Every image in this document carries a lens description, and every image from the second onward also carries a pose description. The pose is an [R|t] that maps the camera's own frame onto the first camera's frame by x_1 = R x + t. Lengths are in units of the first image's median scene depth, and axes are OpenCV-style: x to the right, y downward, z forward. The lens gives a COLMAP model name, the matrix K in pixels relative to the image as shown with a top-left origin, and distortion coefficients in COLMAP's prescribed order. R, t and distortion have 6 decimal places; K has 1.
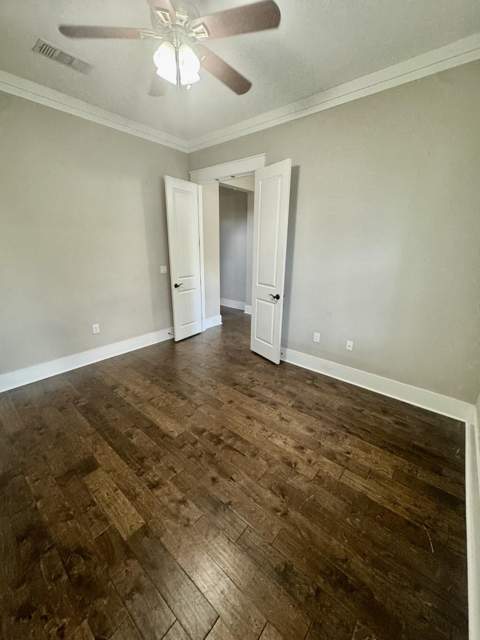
lens RADIAL K [[254.8, 0, 241.7], [0, 254.8, 319.5], [0, 0, 1]] dist [0.001560, 0.000031]
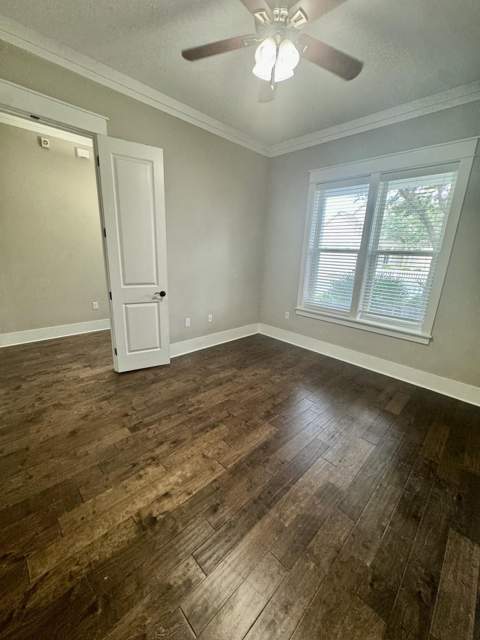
lens RADIAL K [[254.8, 0, 240.0], [0, 254.8, 318.3], [0, 0, 1]] dist [0.001560, 0.000031]
pose [[0.093789, -0.260979, 0.960778, -0.906406], [0.244988, 0.941408, 0.231802, -0.181397], [-0.964979, 0.213639, 0.152231, 0.715101]]
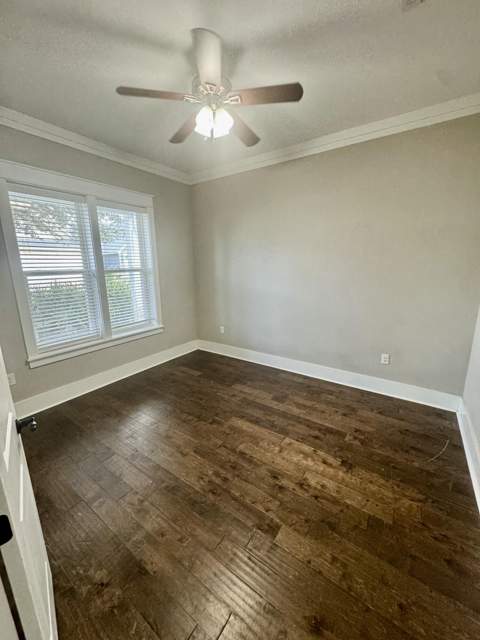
lens RADIAL K [[254.8, 0, 239.3], [0, 254.8, 320.9], [0, 0, 1]] dist [0.001560, 0.000031]
pose [[-0.996273, 0.022628, -0.083229, -0.157326], [-0.021136, 0.871501, 0.489939, -0.461346], [0.083621, 0.489872, -0.867775, 1.491234]]
